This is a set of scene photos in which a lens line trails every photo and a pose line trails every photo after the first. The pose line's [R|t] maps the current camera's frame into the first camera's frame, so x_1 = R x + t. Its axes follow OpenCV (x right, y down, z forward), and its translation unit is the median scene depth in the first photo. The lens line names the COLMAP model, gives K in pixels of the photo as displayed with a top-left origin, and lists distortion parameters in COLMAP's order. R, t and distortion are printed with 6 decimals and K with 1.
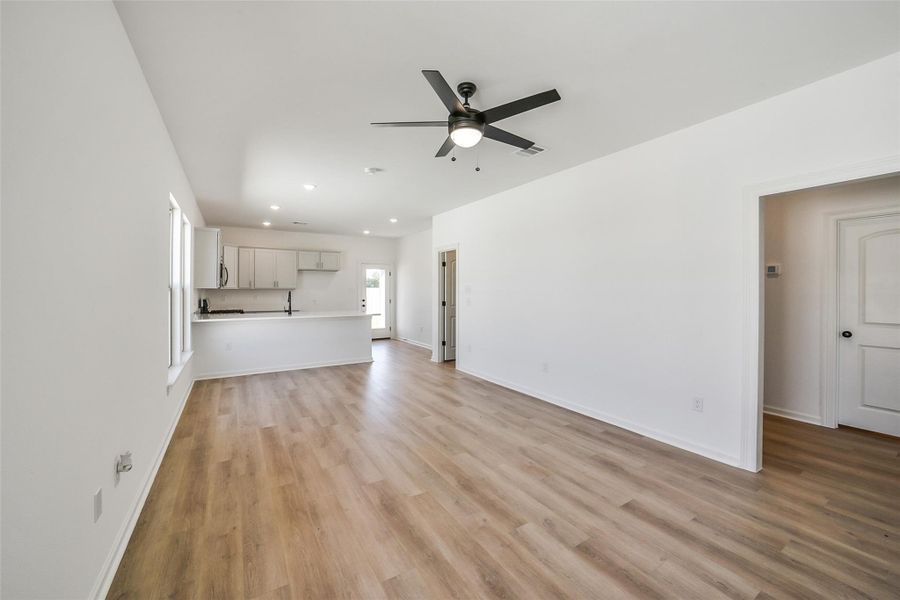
lens RADIAL K [[354.0, 0, 451.4], [0, 354.0, 293.5], [0, 0, 1]] dist [-0.023855, 0.000649]
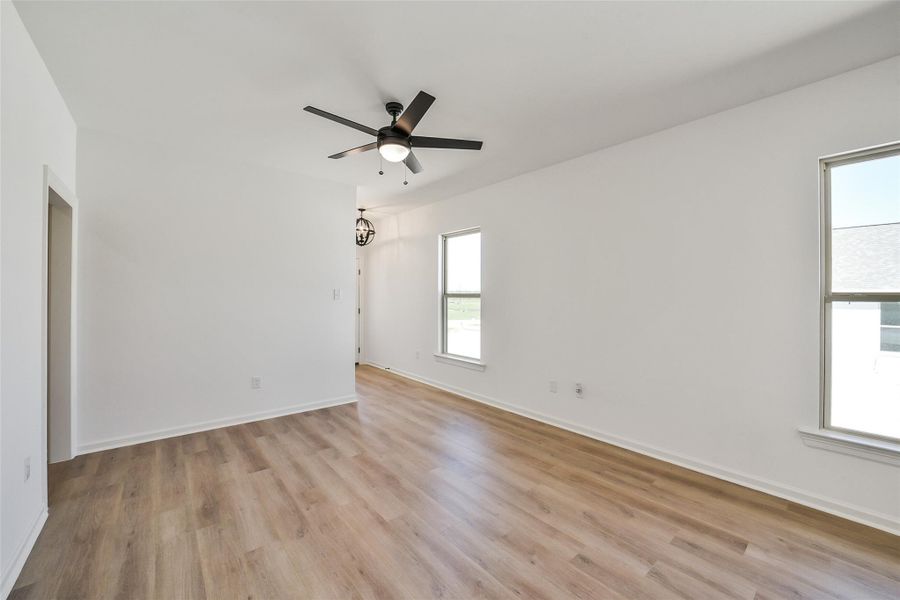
lens RADIAL K [[354.0, 0, 451.4], [0, 354.0, 293.5], [0, 0, 1]] dist [-0.023855, 0.000649]
pose [[-0.989352, -0.007394, -0.145353, 0.014302], [-0.008326, 0.999948, 0.005803, -0.015761], [0.145302, 0.006952, -0.989363, 1.361059]]
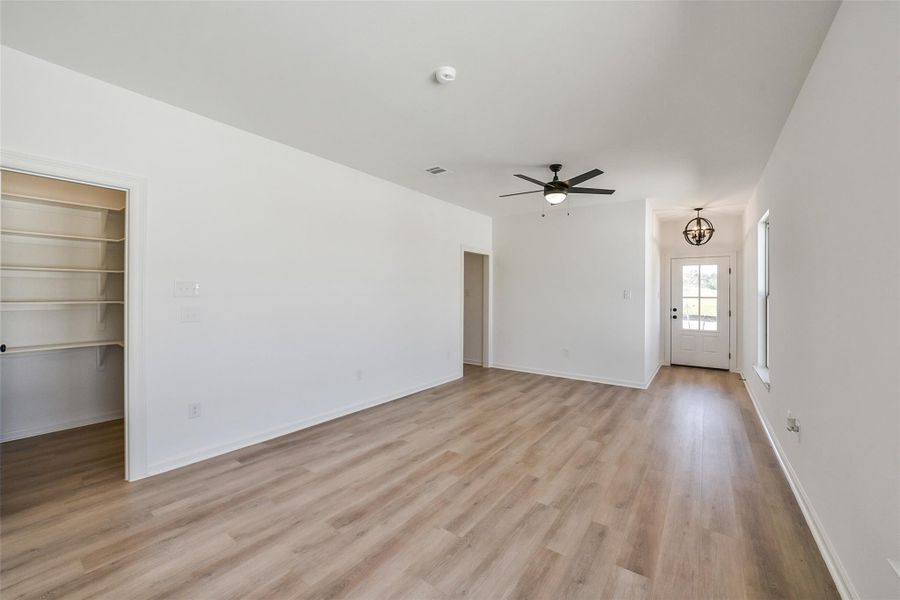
lens RADIAL K [[354.0, 0, 451.4], [0, 354.0, 293.5], [0, 0, 1]] dist [-0.023855, 0.000649]
pose [[-0.375168, -0.003188, 0.926952, -0.816892], [-0.000158, 0.999994, 0.003376, -0.012815], [-0.926957, 0.001120, -0.375166, 1.322527]]
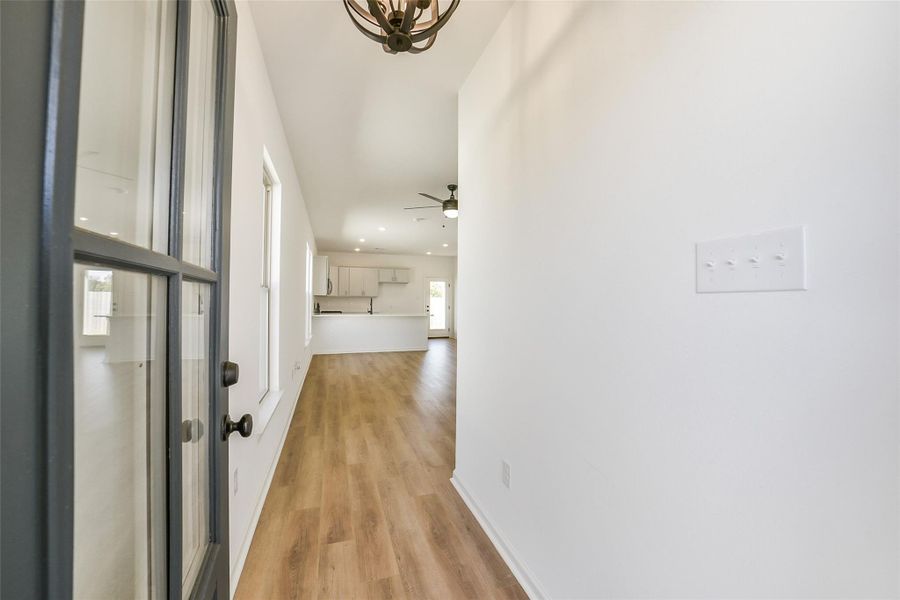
lens RADIAL K [[353.1, 0, 451.9], [0, 353.1, 304.3], [0, 0, 1]] dist [-0.026893, 0.000327]
pose [[0.974383, 0.009238, -0.224707, 0.305069], [-0.009301, 0.999956, 0.000778, 0.026334], [0.224704, 0.001332, 0.974426, -0.539602]]
